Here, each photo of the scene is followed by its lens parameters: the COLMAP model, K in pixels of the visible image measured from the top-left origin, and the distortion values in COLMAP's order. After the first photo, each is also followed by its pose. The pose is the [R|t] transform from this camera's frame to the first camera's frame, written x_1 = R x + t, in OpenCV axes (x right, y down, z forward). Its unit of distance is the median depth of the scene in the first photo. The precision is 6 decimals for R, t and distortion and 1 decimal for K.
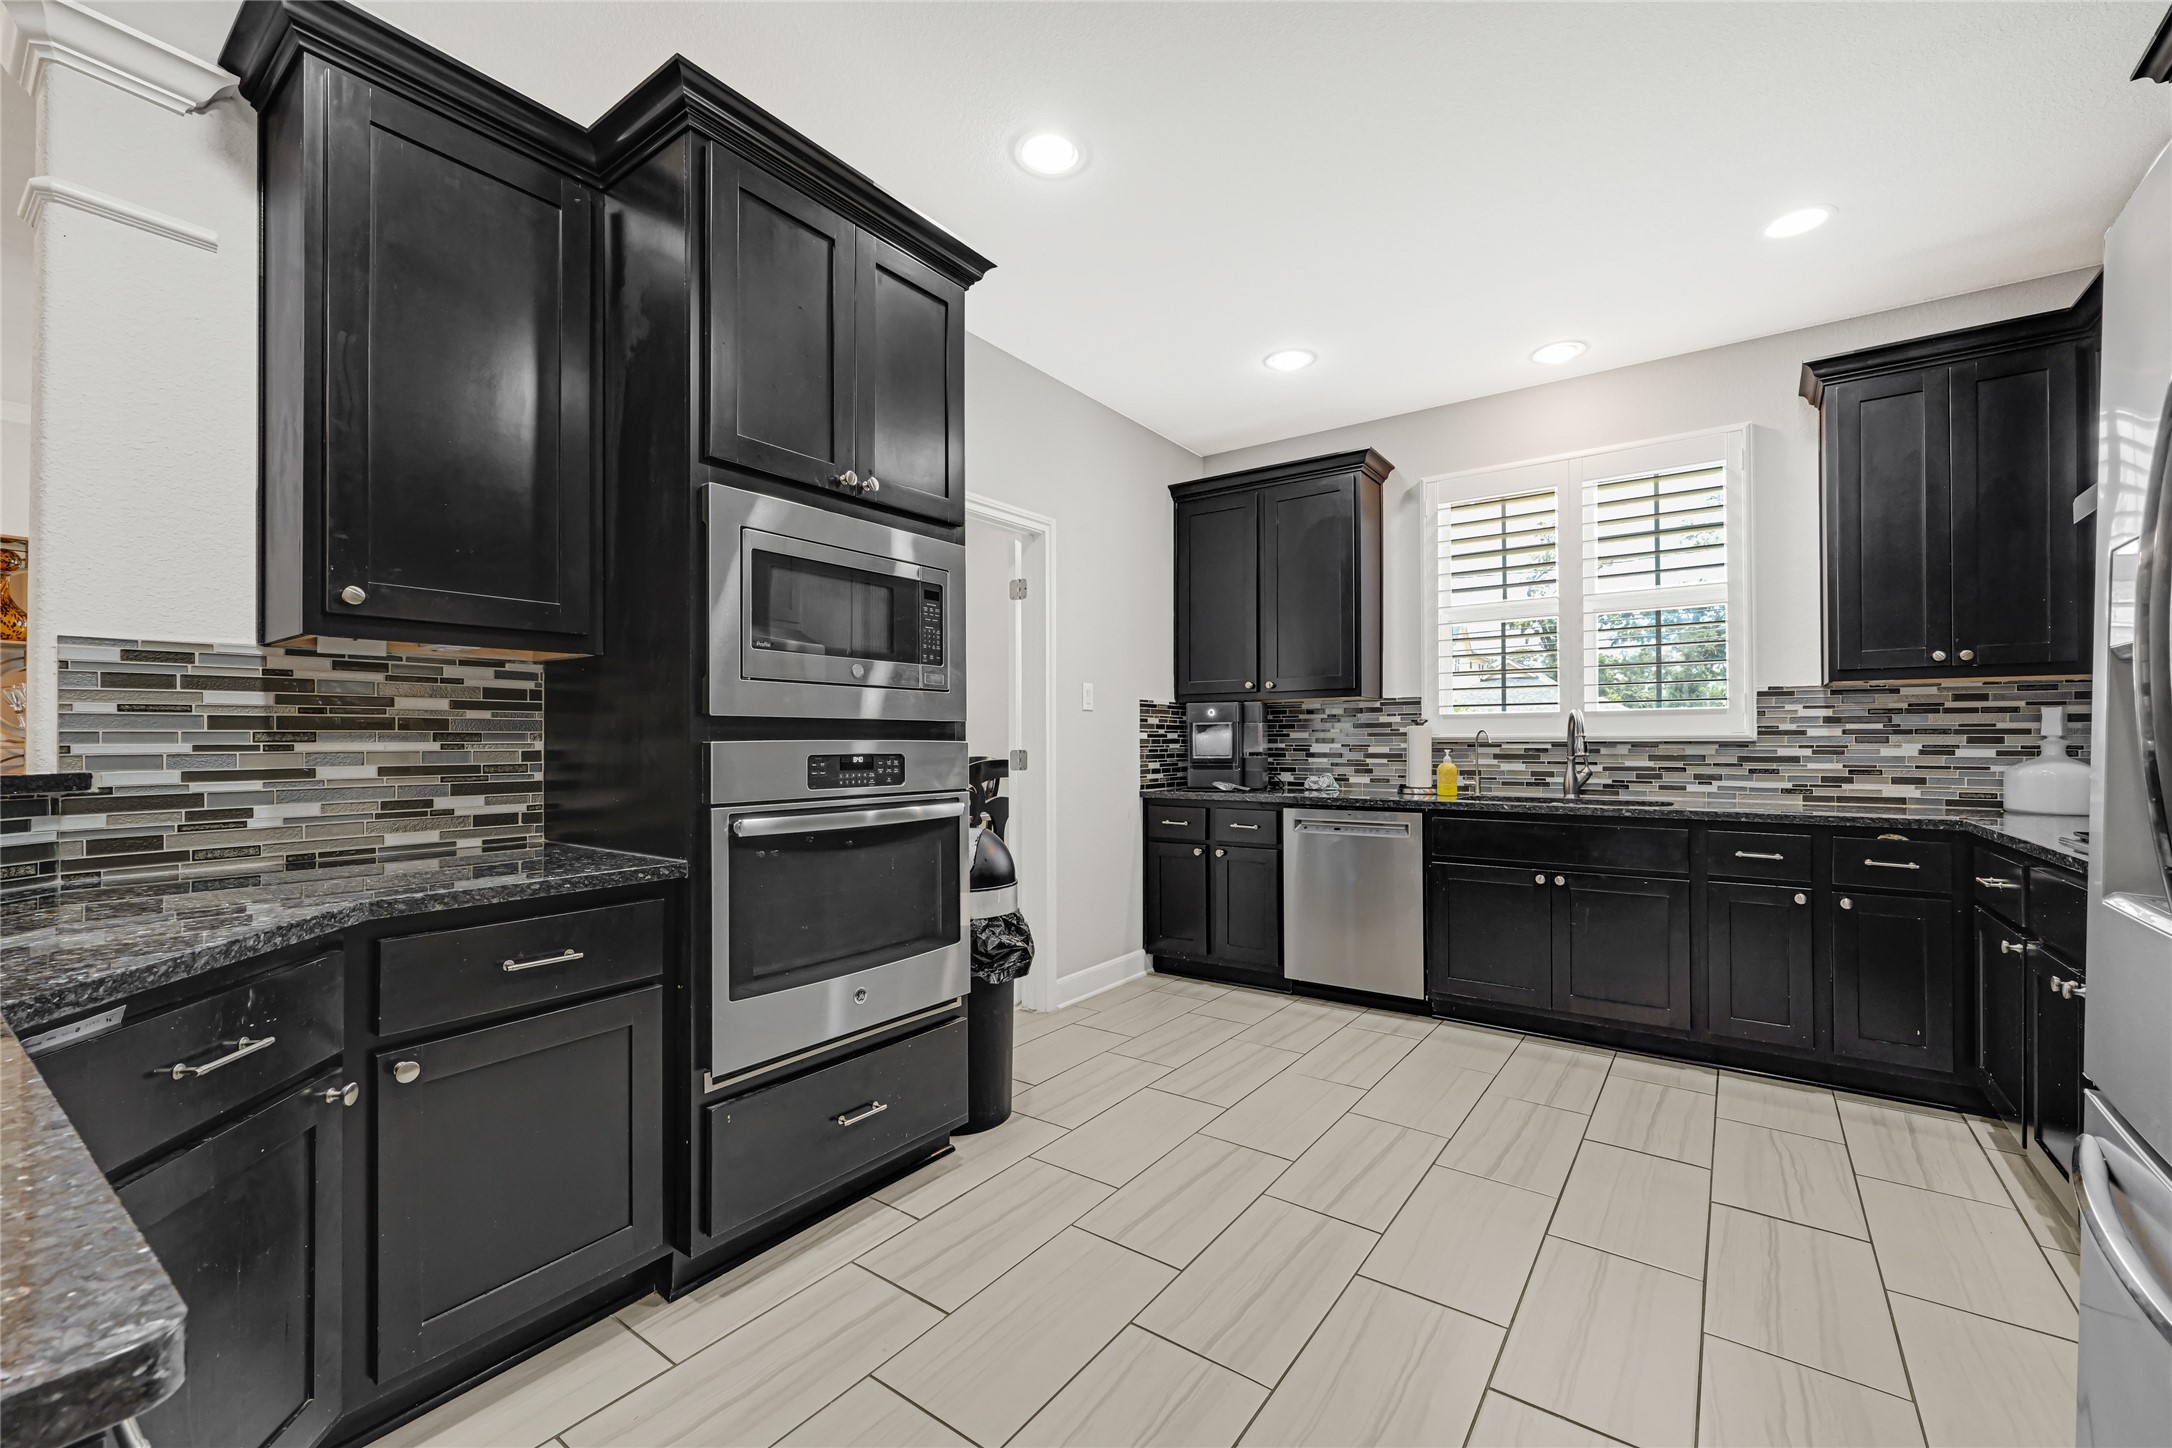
lens RADIAL K [[893.5, 0, 1086.8], [0, 893.5, 737.8], [0, 0, 1]] dist [0.001862, 0.000308]
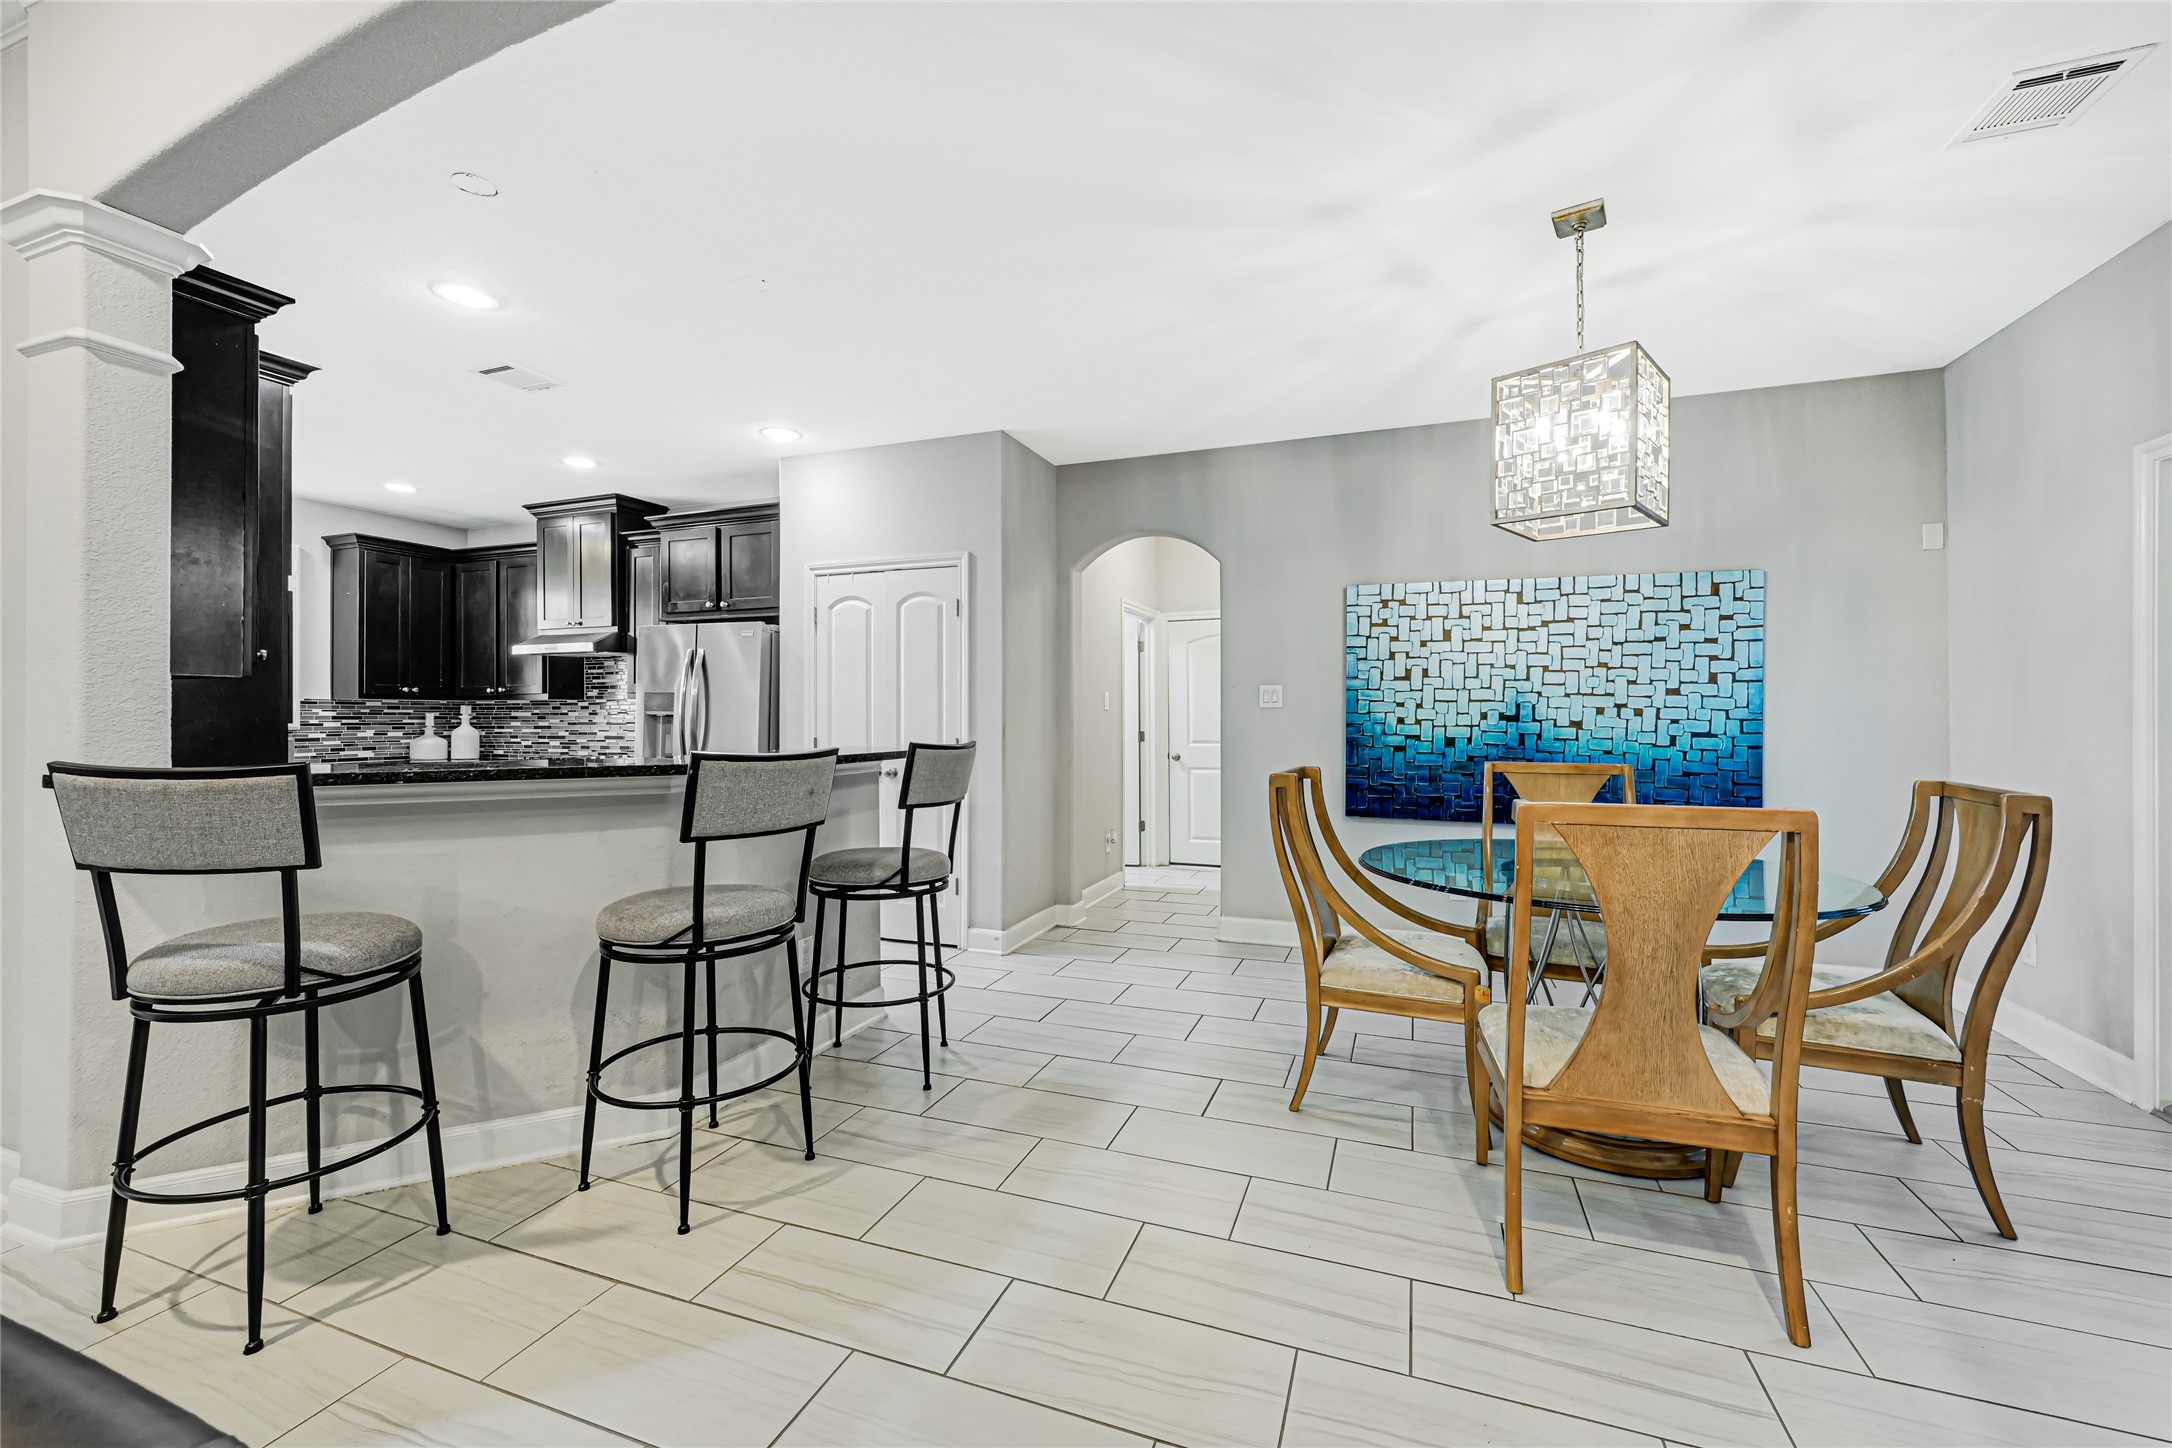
lens RADIAL K [[879.8, 0, 1090.4], [0, 879.8, 716.9], [0, 0, 1]] dist [0.001830, 0.000216]
pose [[-0.269709, -0.003336, 0.962936, -1.375676], [0.001426, 0.999992, 0.003864, -0.027682], [-0.962941, 0.002415, -0.269702, -0.020854]]
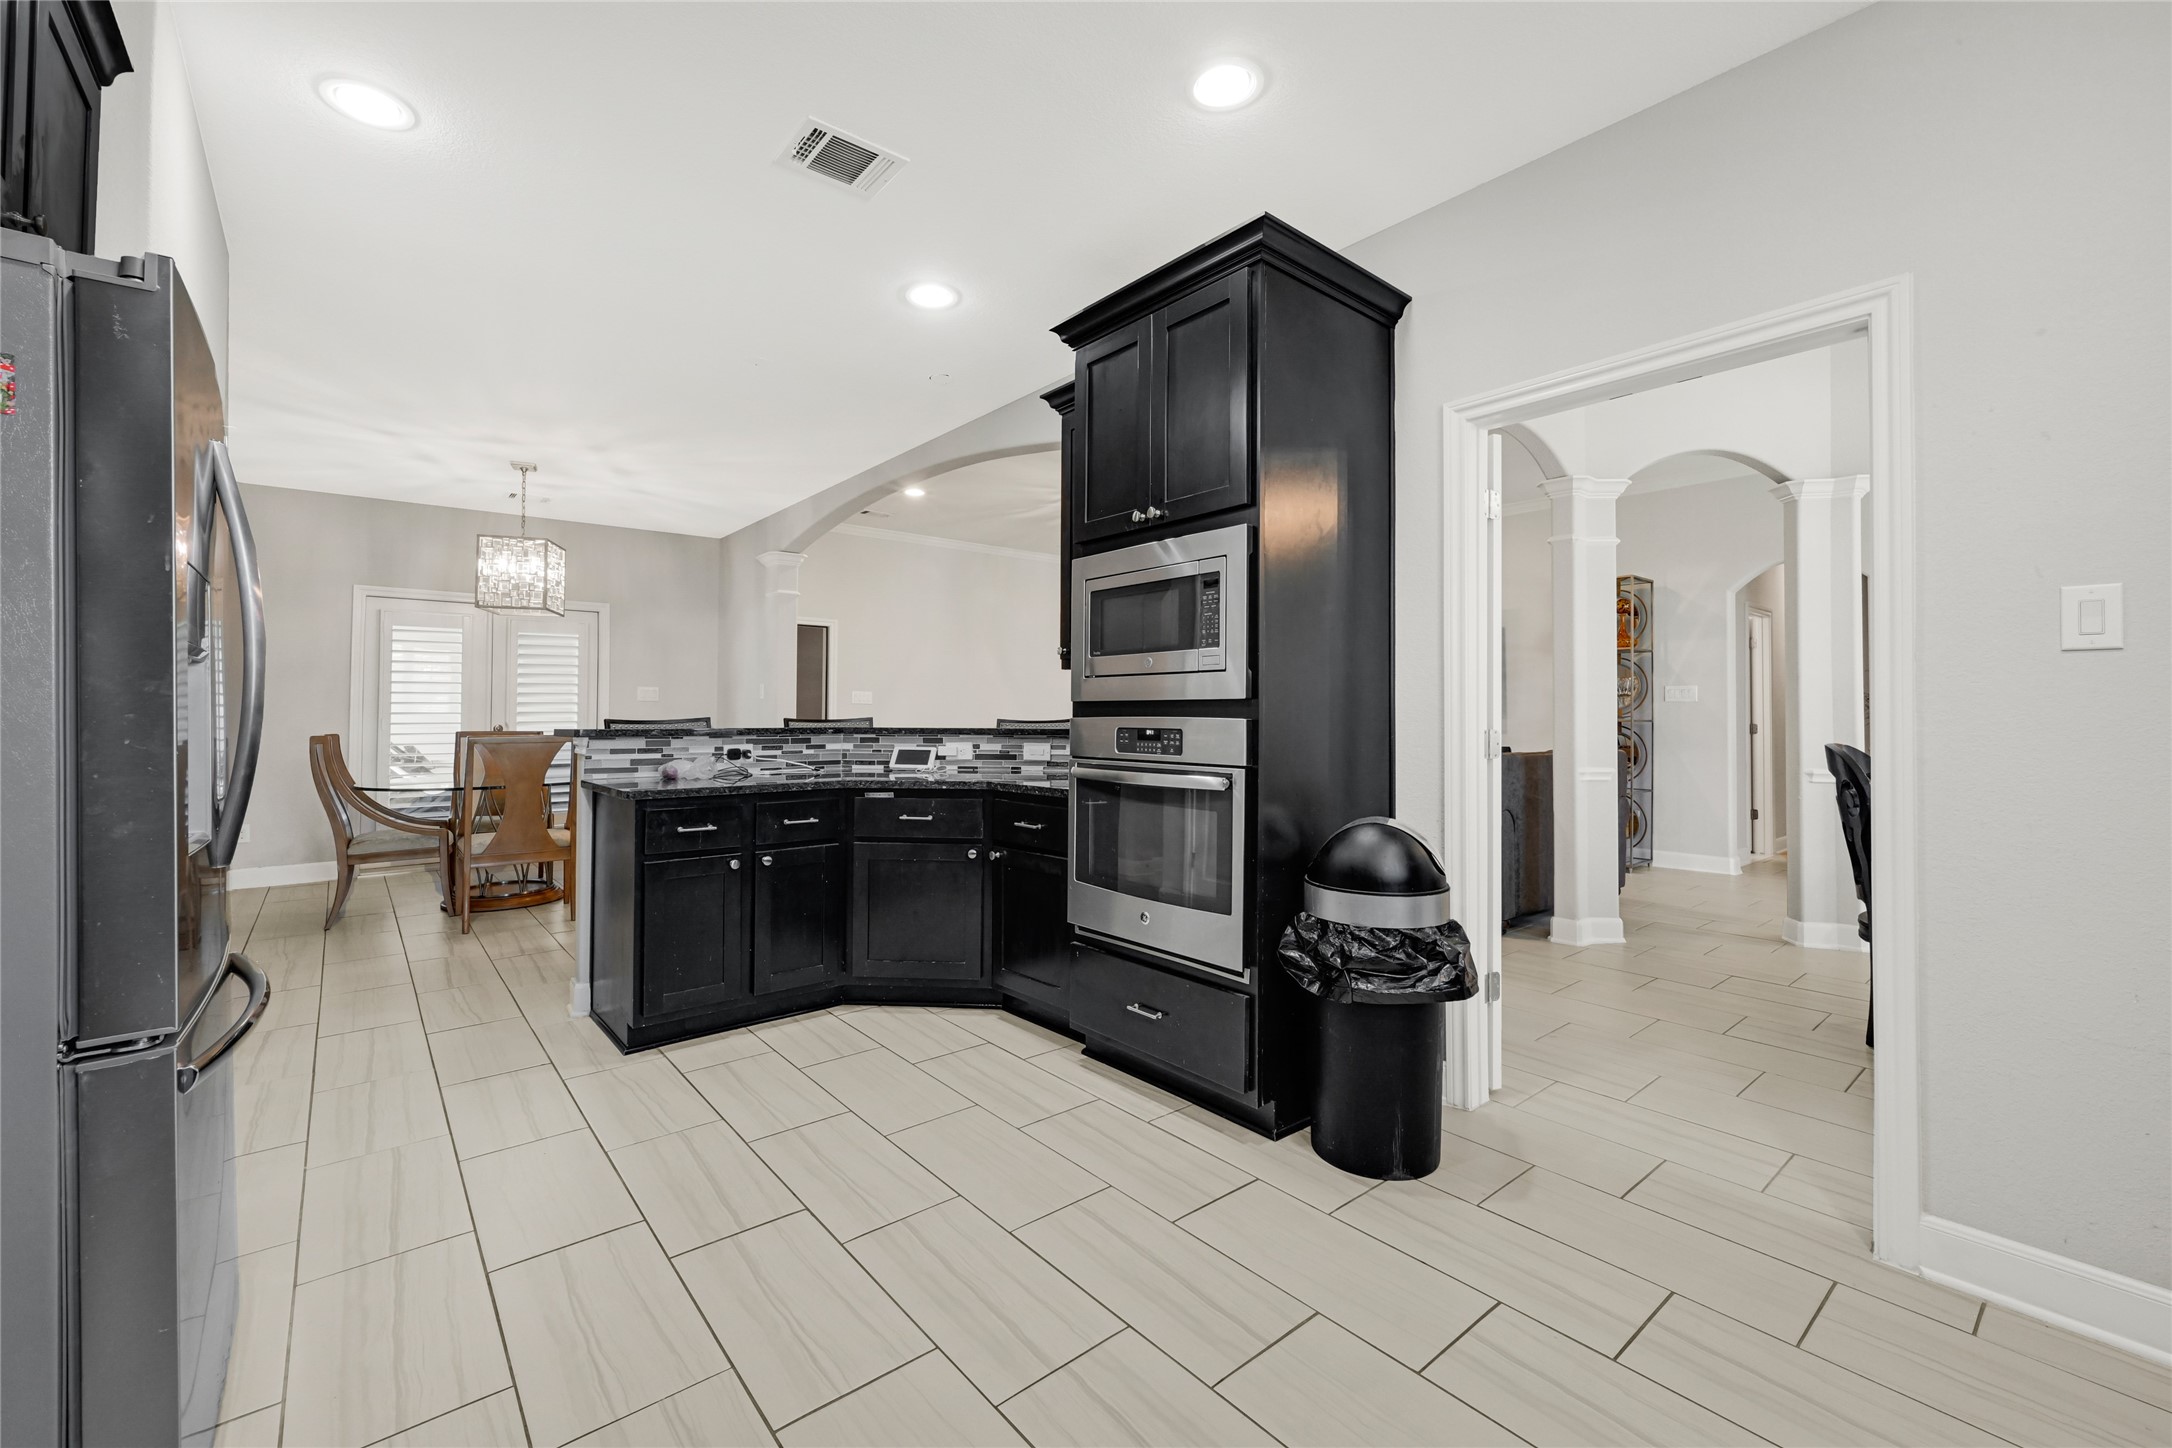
lens RADIAL K [[891.8, 0, 1083.3], [0, 891.8, 705.8], [0, 0, 1]] dist [-0.000122, 0.000049]
pose [[-0.247994, -0.008492, -0.968724, 0.638041], [0.000983, 0.999959, -0.009017, -0.001243], [0.968761, -0.003189, -0.247975, 0.786184]]
